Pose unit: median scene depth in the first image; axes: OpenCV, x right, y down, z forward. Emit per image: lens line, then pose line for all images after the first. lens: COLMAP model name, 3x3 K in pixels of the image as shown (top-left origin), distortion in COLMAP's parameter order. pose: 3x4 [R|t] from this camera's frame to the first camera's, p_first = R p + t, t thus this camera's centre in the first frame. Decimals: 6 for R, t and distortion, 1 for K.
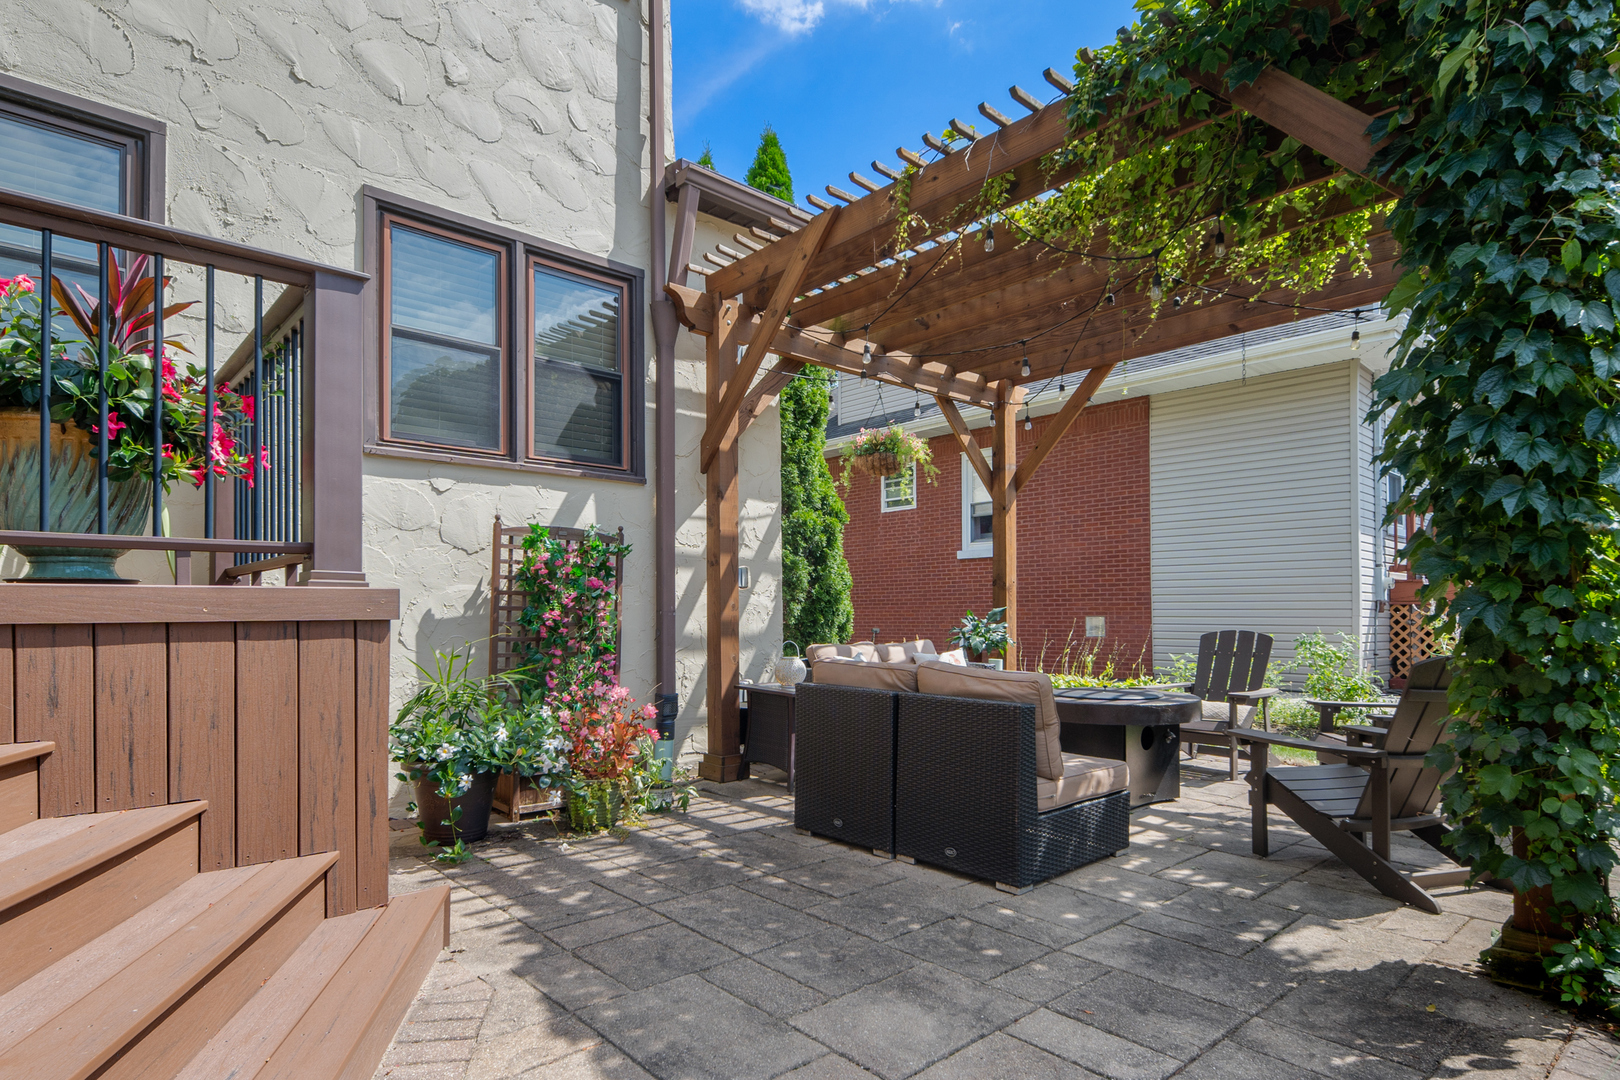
lens RADIAL K [[855.4, 0, 791.2], [0, 855.4, 604.9], [0, 0, 1]] dist [0.010379, -0.006918]
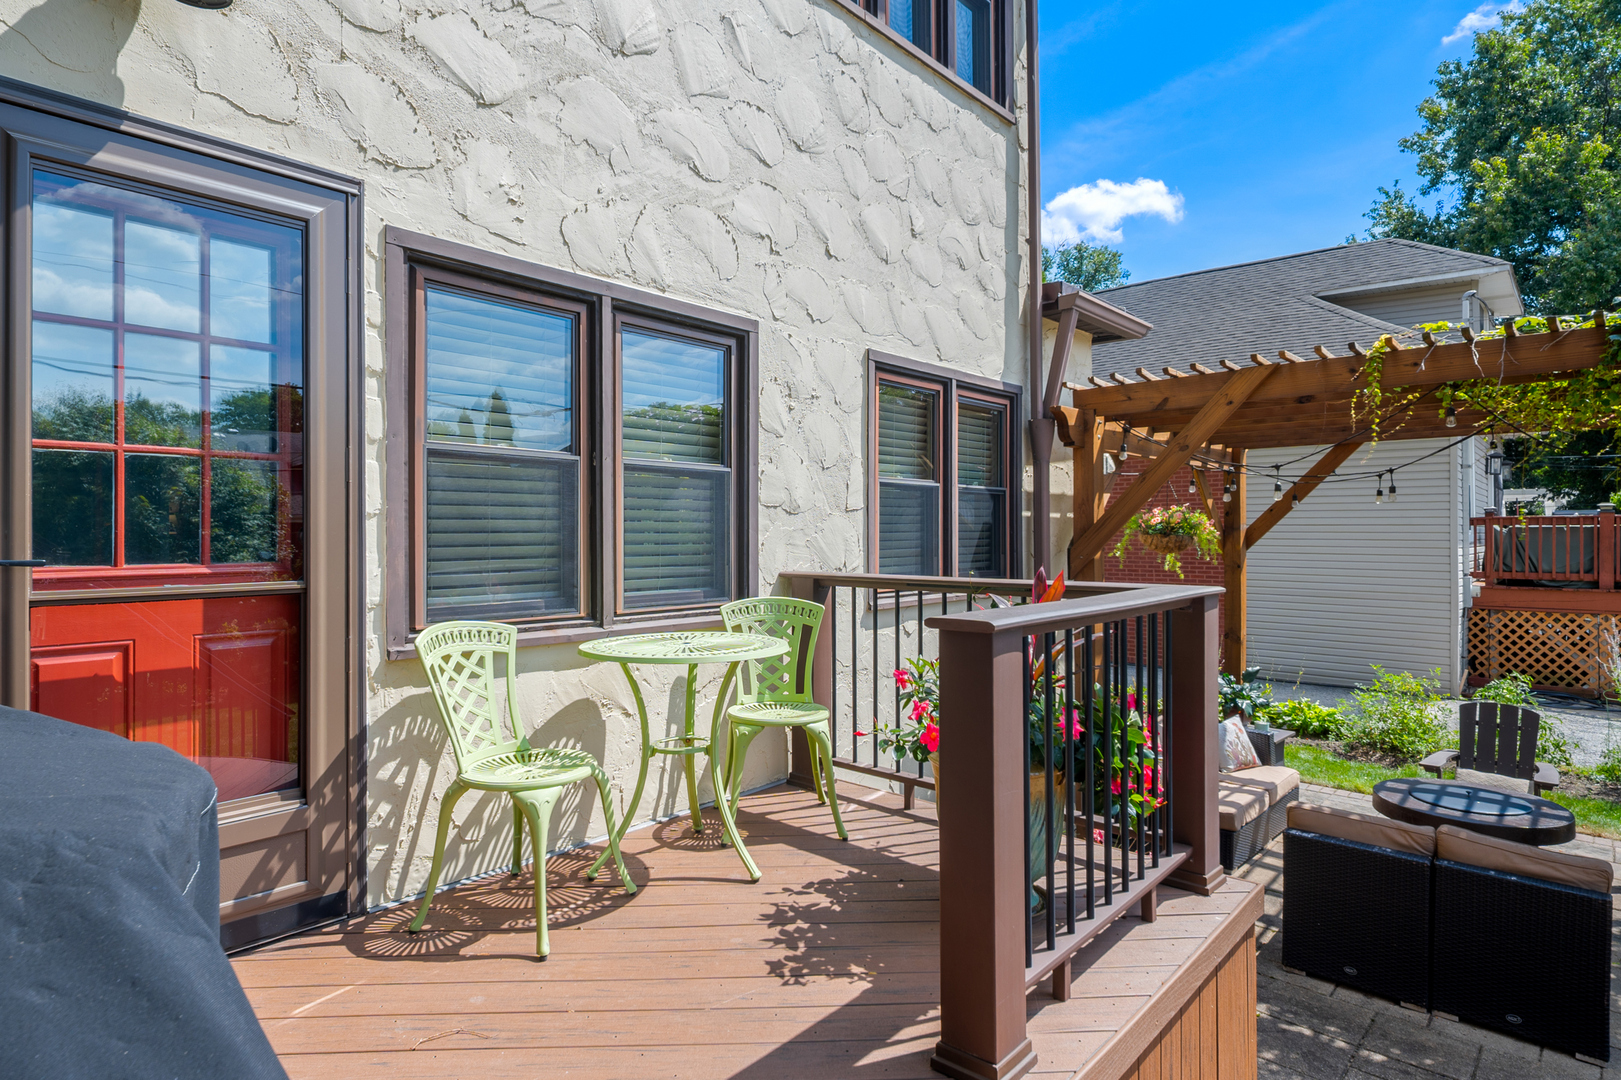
lens RADIAL K [[856.0, 0, 806.5], [0, 856.0, 536.3], [0, 0, 1]] dist [0.010379, -0.006918]
pose [[0.996187, 0.002879, 0.087198, -0.637724], [-0.003363, 0.999980, 0.005402, -0.261217], [-0.087181, -0.005675, 0.996176, -0.015123]]
